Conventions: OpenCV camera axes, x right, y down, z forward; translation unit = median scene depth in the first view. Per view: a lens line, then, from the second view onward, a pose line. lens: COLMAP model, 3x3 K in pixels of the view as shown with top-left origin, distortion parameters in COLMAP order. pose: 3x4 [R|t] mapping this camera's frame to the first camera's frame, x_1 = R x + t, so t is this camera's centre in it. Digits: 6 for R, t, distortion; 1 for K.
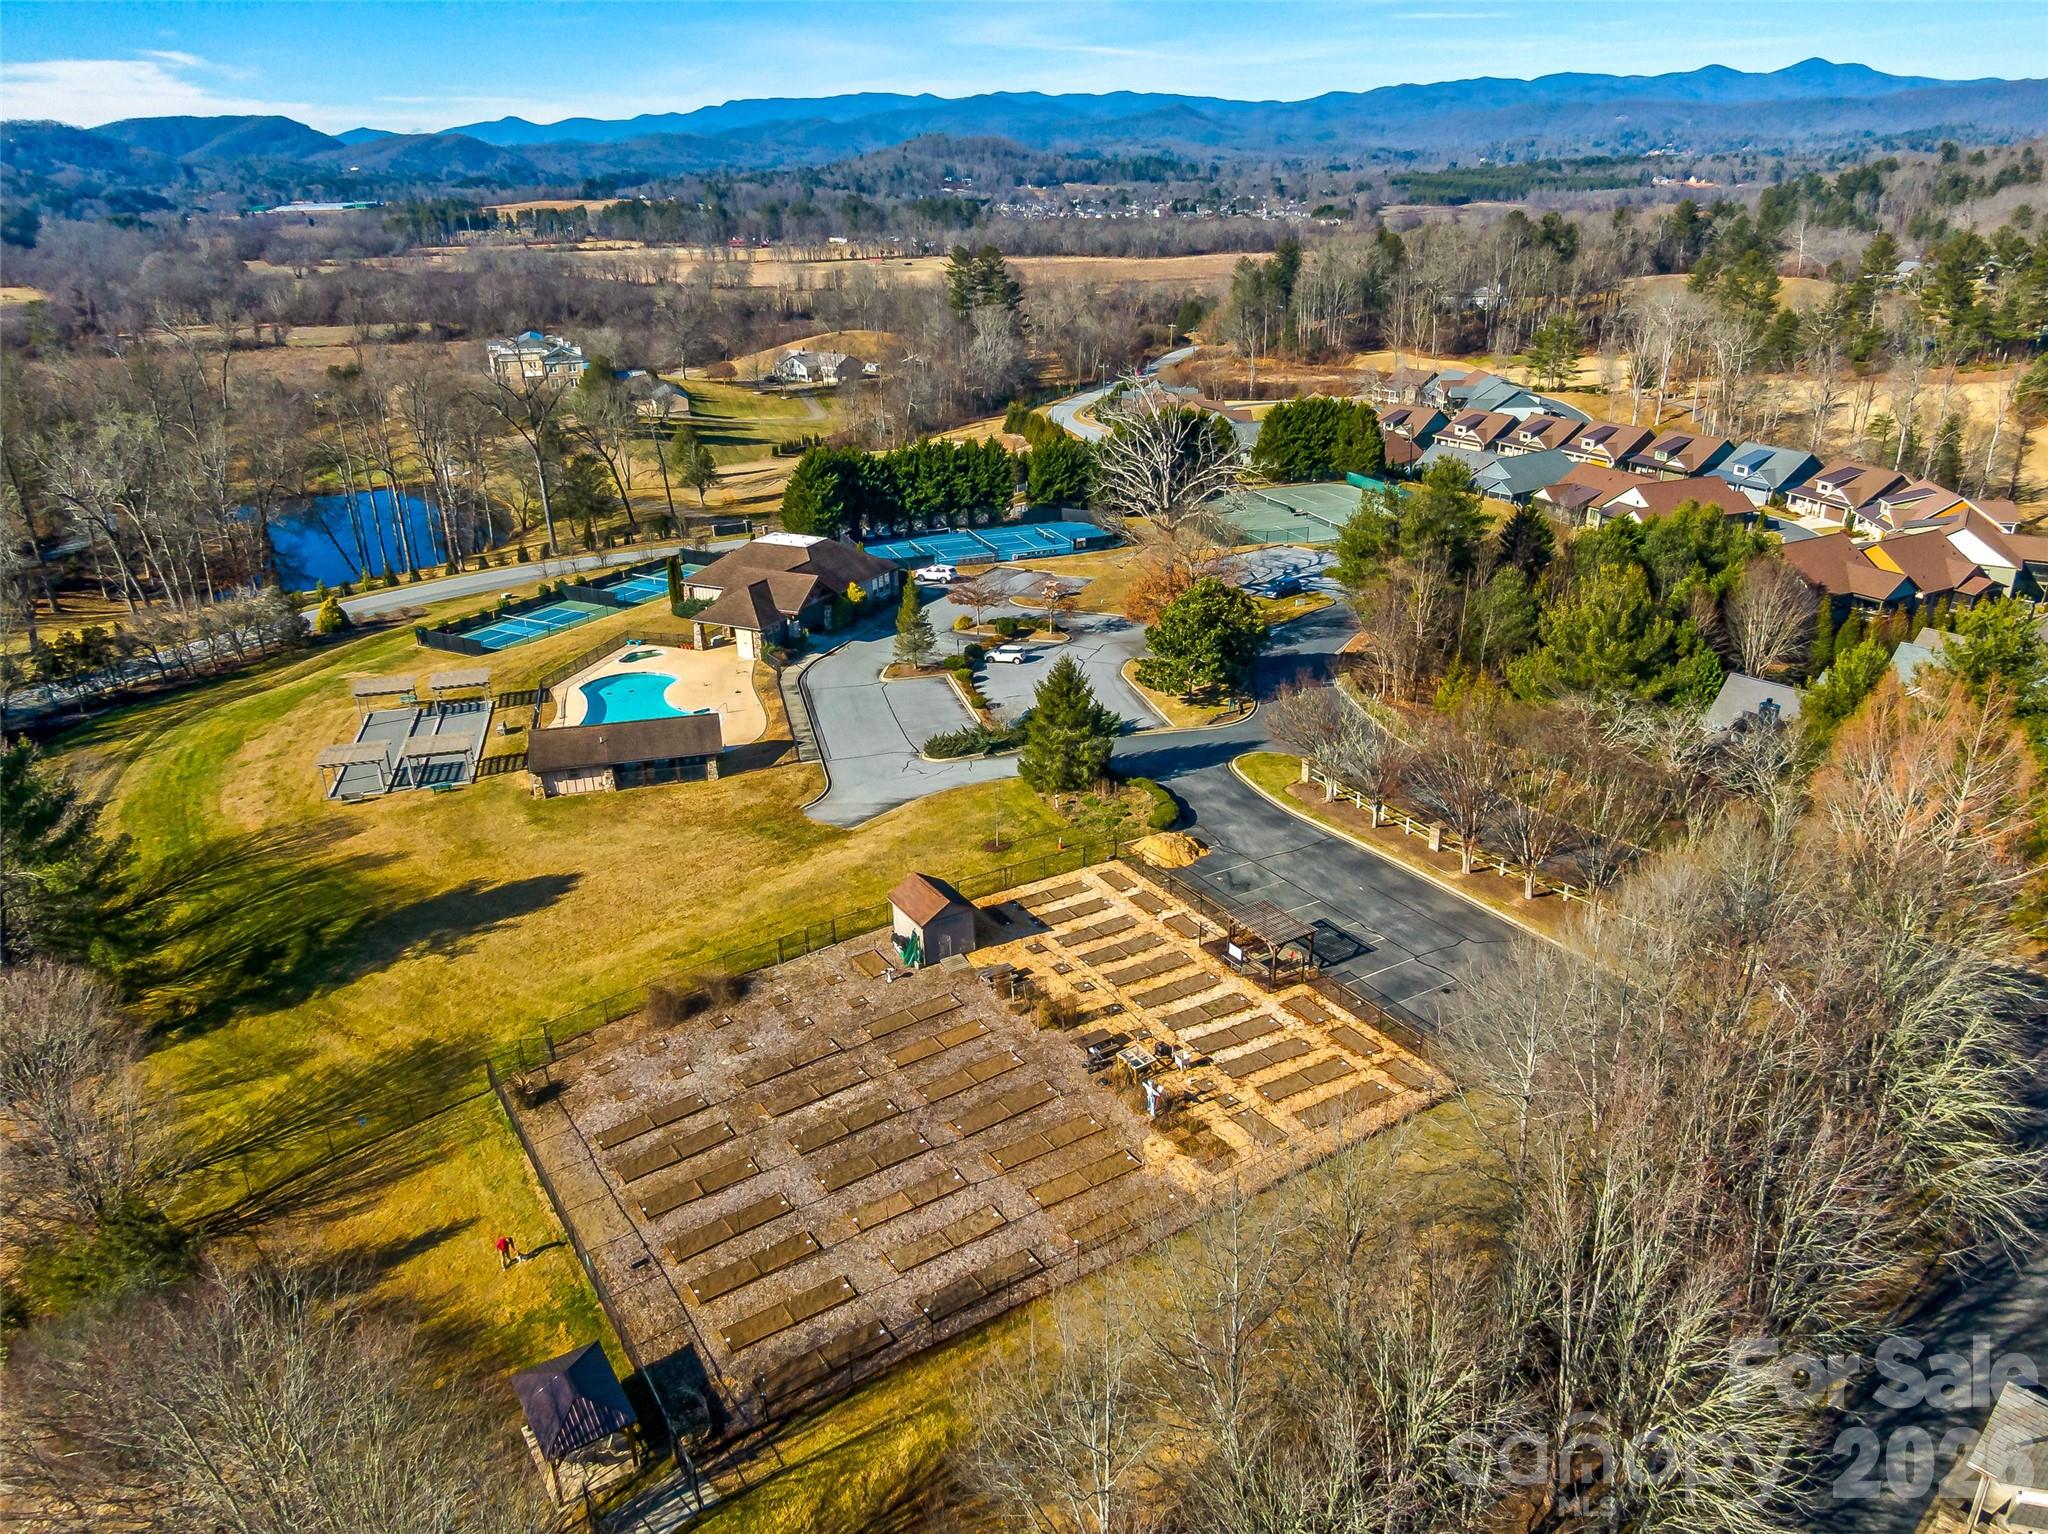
lens RADIAL K [[1460.4, 0, 1024.0], [0, 1460.4, 767.0], [0, 0, 1]] dist [-0.006431, -0.011022]
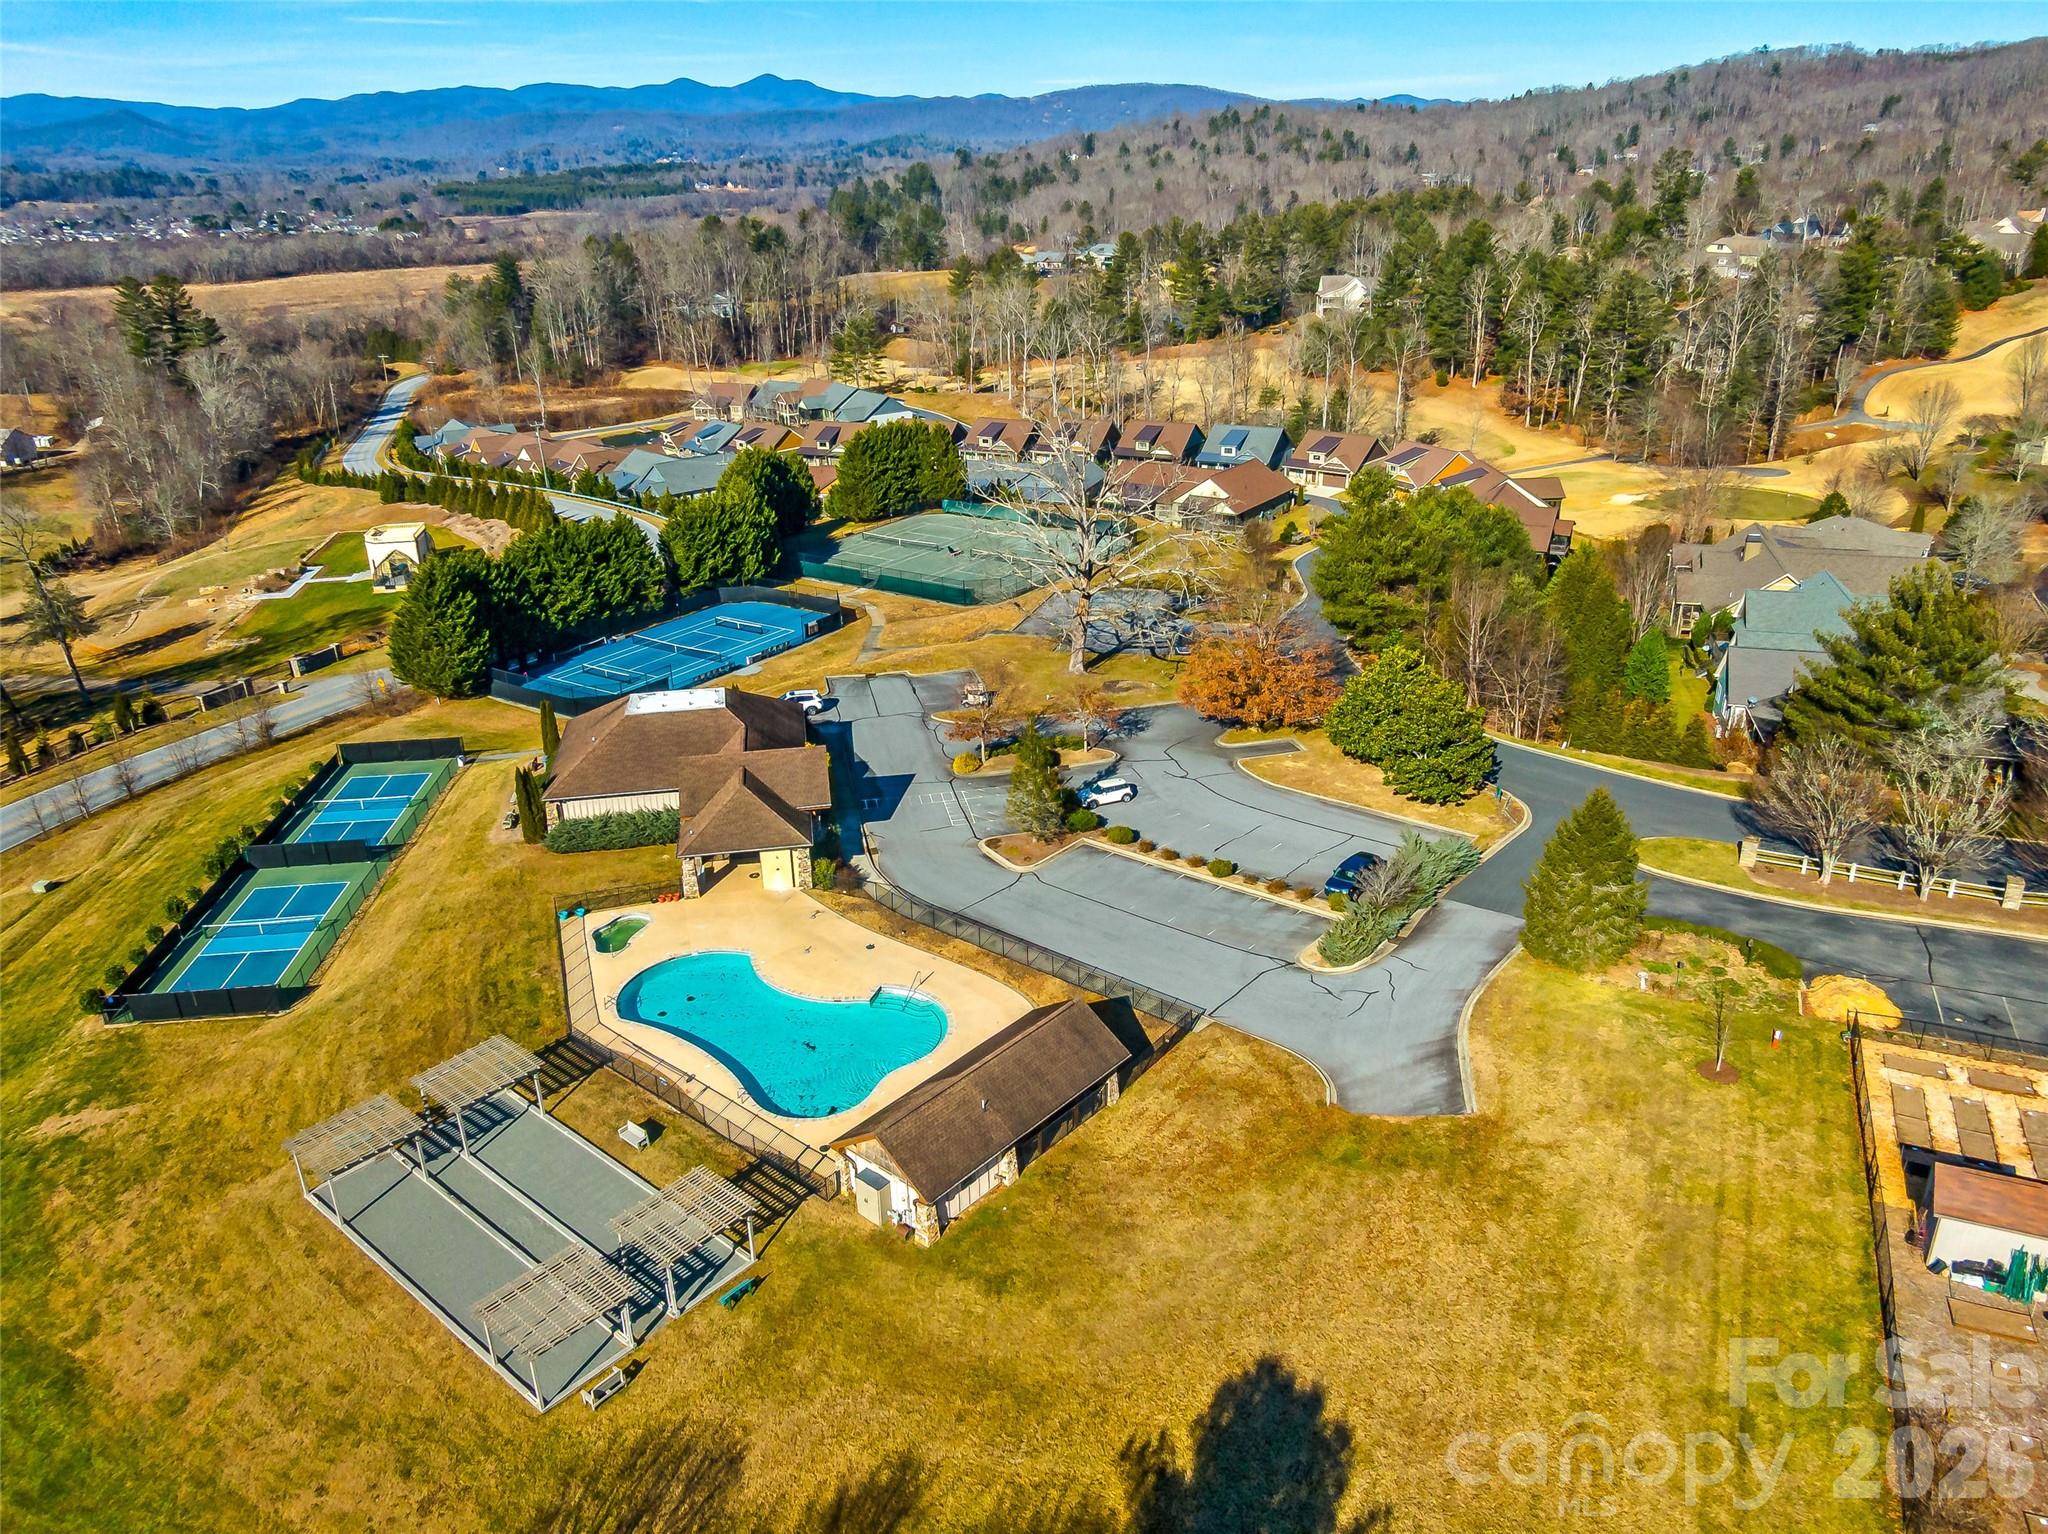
lens RADIAL K [[1460.4, 0, 1024.0], [0, 1460.4, 767.0], [0, 0, 1]] dist [-0.006431, -0.011022]
pose [[0.815847, -0.221364, 0.534221, -0.106813], [0.224371, 0.972632, 0.060375, -0.034842], [-0.532965, 0.070607, 0.843186, 0.091905]]
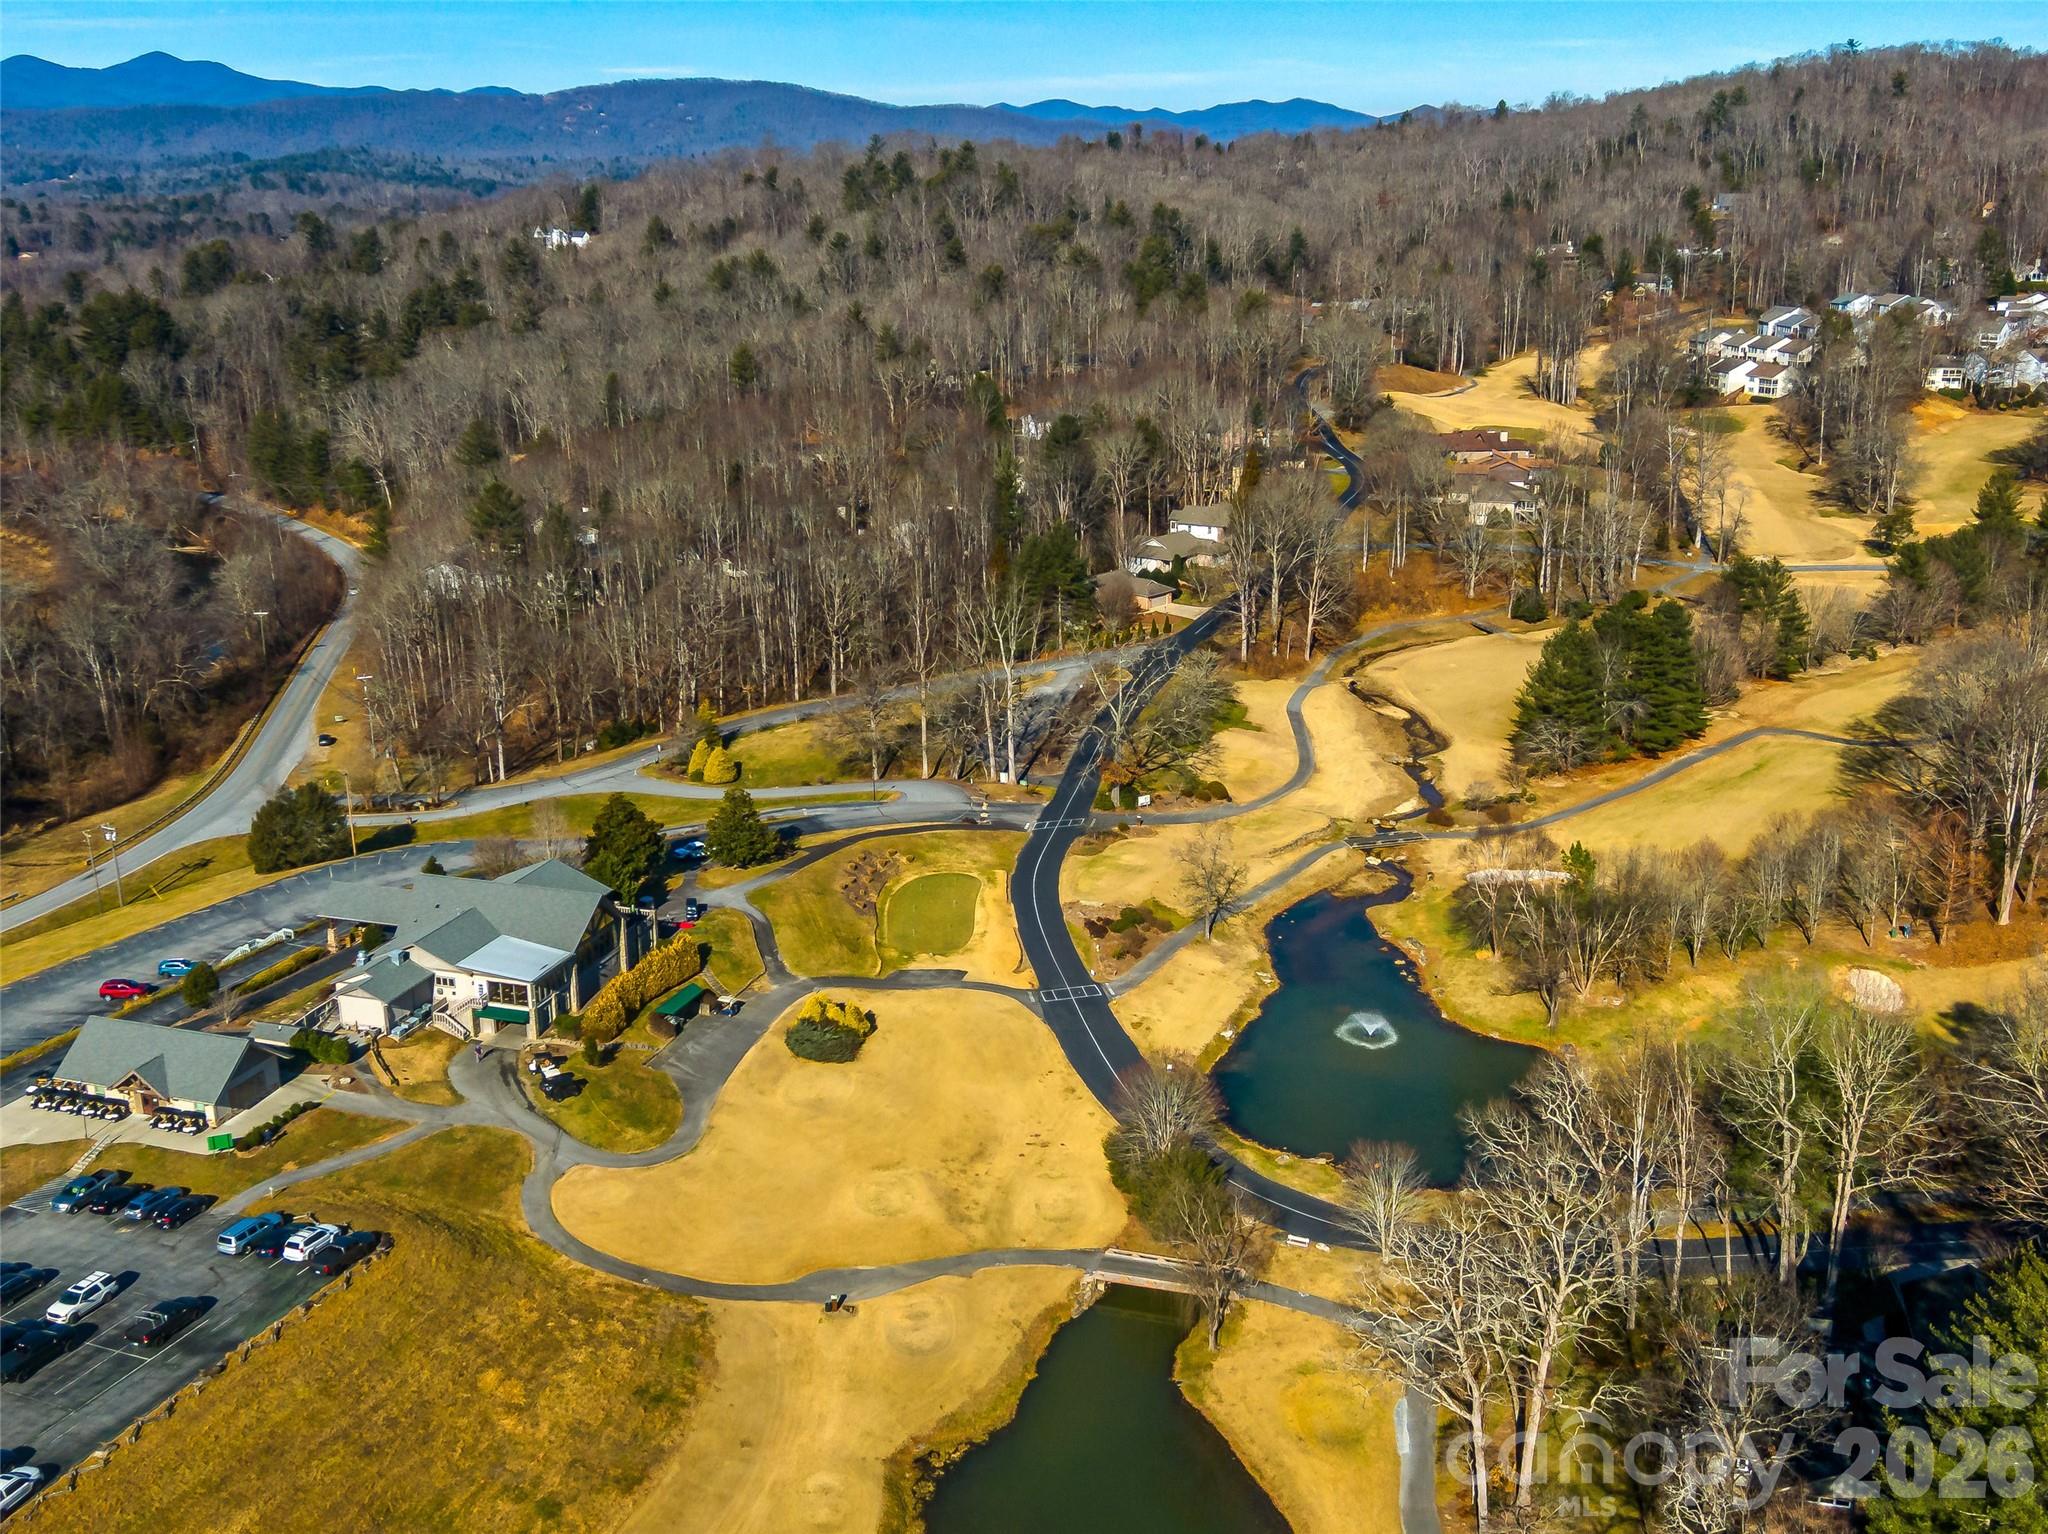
lens RADIAL K [[2000.8, 0, 1024.0], [0, 2000.8, 767.0], [0, 0, 1]] dist [0.086238, -0.171177]
pose [[0.669495, -0.199528, 0.715517, 0.573007], [0.278463, 0.960420, 0.007269, -0.400130], [-0.688647, 0.194379, 0.698557, 0.808627]]
